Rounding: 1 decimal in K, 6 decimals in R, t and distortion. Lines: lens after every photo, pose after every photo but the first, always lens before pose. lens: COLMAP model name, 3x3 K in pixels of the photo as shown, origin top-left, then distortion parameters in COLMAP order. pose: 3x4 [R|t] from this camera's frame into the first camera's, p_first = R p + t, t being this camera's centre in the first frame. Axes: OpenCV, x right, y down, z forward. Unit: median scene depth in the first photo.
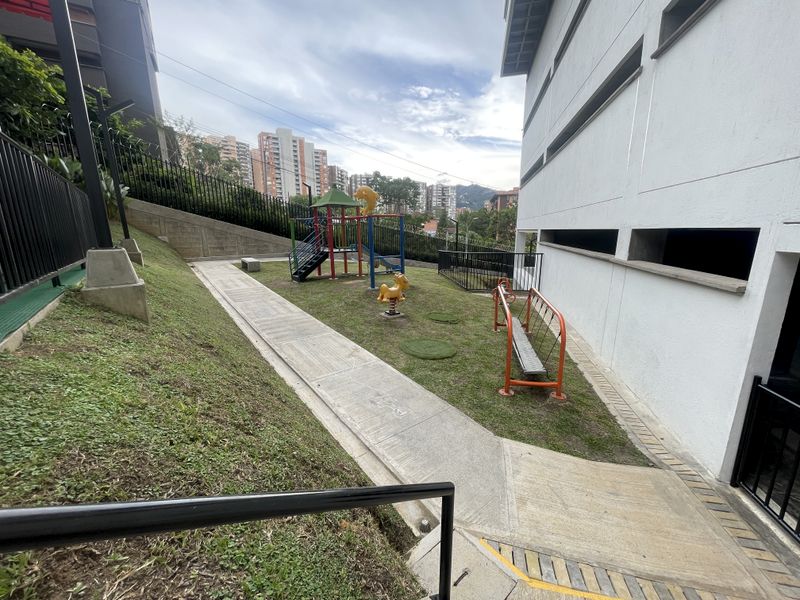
lens RADIAL K [[325.5, 0, 396.2], [0, 325.5, 298.2], [0, 0, 1]] dist [0.002572, 0.001187]
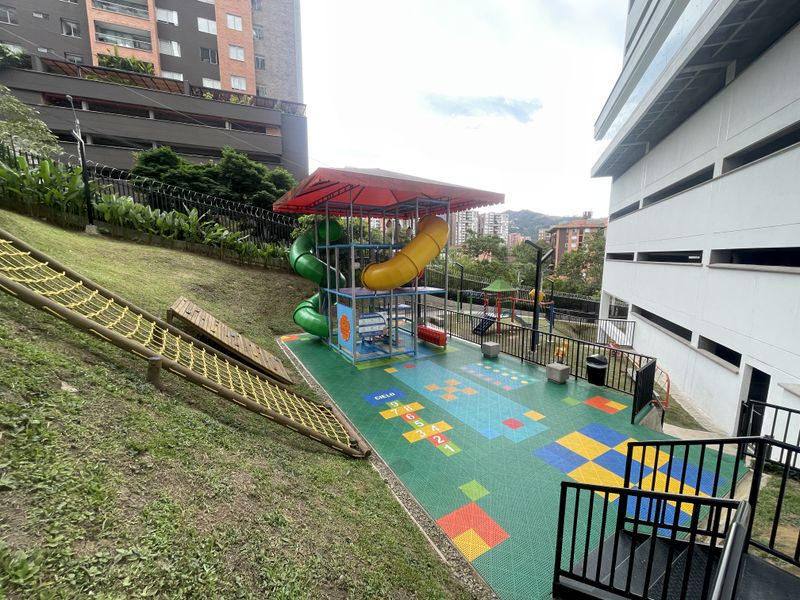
lens RADIAL K [[325.5, 0, 396.2], [0, 325.5, 298.2], [0, 0, 1]] dist [0.002572, 0.001187]
pose [[0.990662, 0.025699, -0.133896, -0.278049], [-0.034773, 0.997222, -0.065873, -0.064341], [0.131831, 0.069914, 0.988804, -0.402644]]
